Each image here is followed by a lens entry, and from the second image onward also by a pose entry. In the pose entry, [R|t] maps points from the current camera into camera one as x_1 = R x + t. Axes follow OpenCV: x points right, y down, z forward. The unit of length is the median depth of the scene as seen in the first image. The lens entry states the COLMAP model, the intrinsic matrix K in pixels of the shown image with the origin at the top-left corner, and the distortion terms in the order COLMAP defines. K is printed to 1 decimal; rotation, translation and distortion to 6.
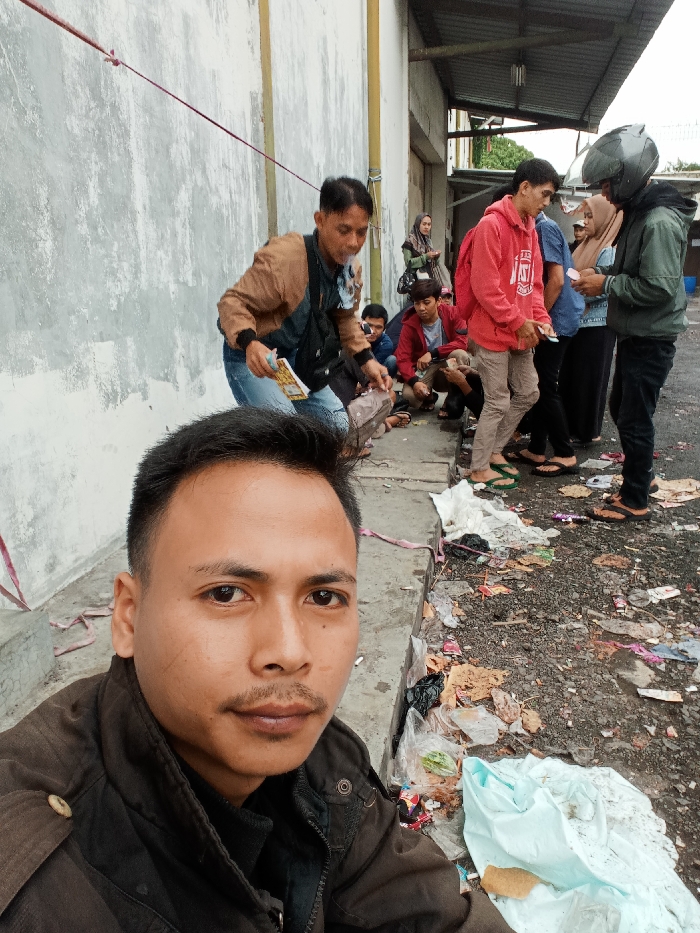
lens RADIAL K [[758.8, 0, 342.4], [0, 758.8, 474.5], [0, 0, 1]] dist [0.043993, -0.026175]
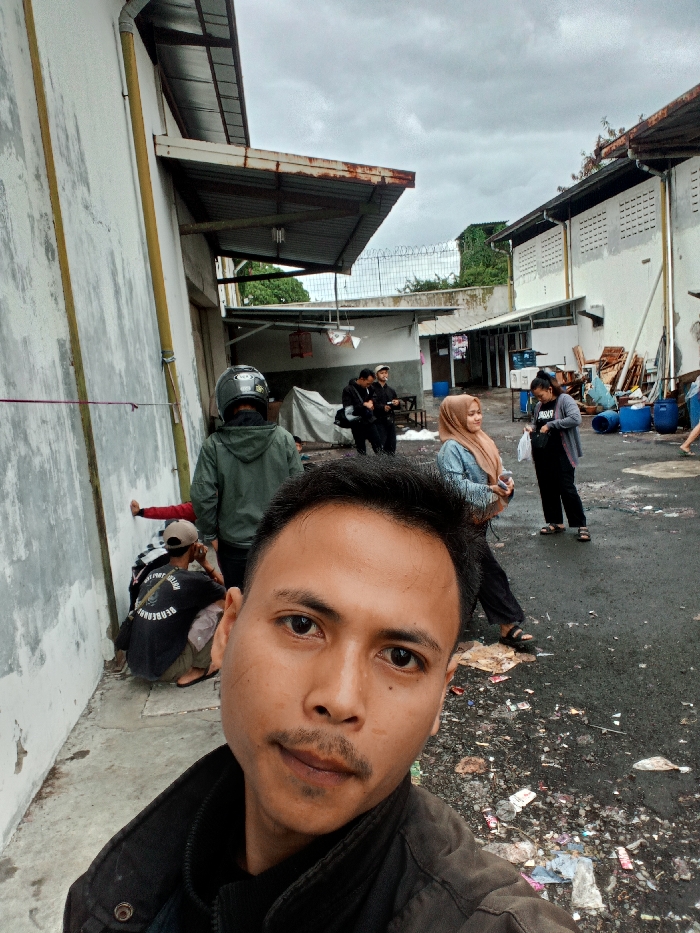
lens RADIAL K [[758.8, 0, 342.4], [0, 758.8, 465.5], [0, 0, 1]] dist [0.043993, -0.026175]
pose [[0.951114, -0.111862, 0.287869, -0.070680], [0.142501, 0.985901, -0.087711, -0.192417], [-0.273999, 0.124444, 0.953645, -0.037025]]
